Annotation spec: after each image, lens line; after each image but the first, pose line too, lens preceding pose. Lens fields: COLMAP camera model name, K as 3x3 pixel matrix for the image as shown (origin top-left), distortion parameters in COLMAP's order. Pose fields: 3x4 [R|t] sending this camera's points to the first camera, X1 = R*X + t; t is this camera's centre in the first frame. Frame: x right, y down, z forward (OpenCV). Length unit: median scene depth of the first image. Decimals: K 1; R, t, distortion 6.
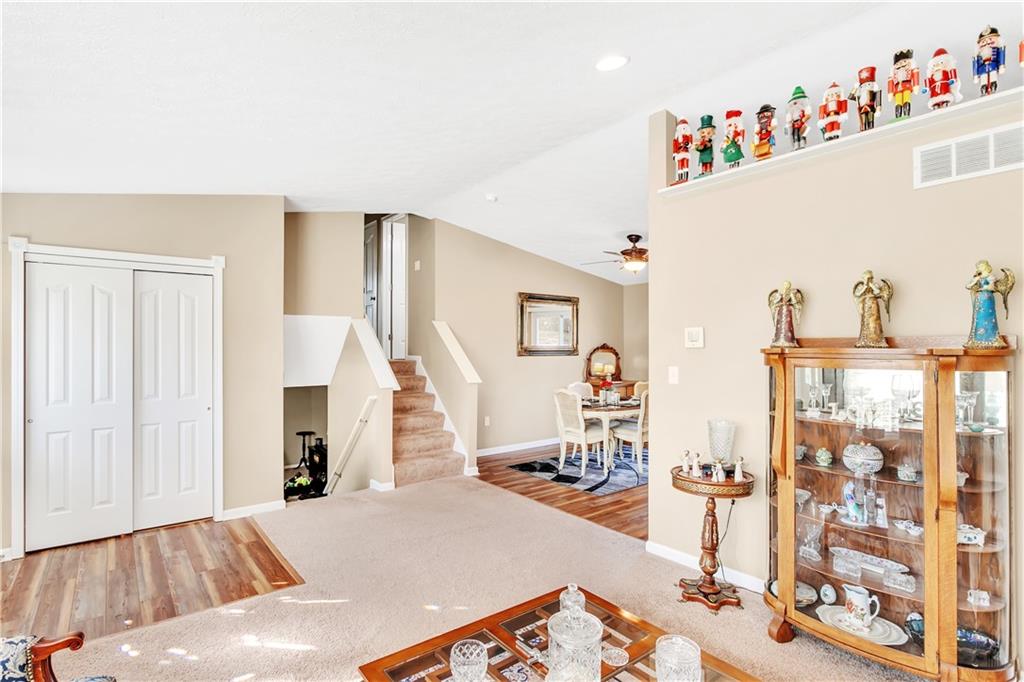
lens RADIAL K [[519.0, 0, 513.5], [0, 519.0, 343.5], [0, 0, 1]] dist [-0.005033, 0.000279]
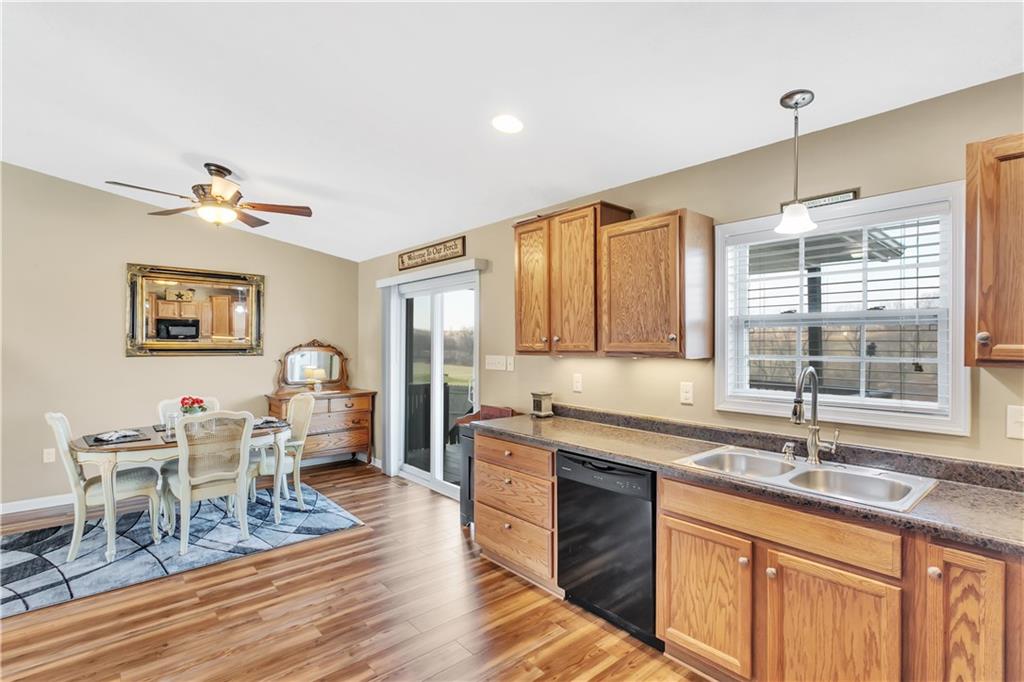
lens RADIAL K [[489.8, 0, 511.4], [0, 489.8, 340.9], [0, 0, 1]] dist [-0.003431, 0.001815]
pose [[0.998995, 0.010509, 0.043577, 0.775337], [-0.010501, 0.999945, -0.000416, -0.001986], [-0.043579, -0.000042, 0.999050, 0.534765]]
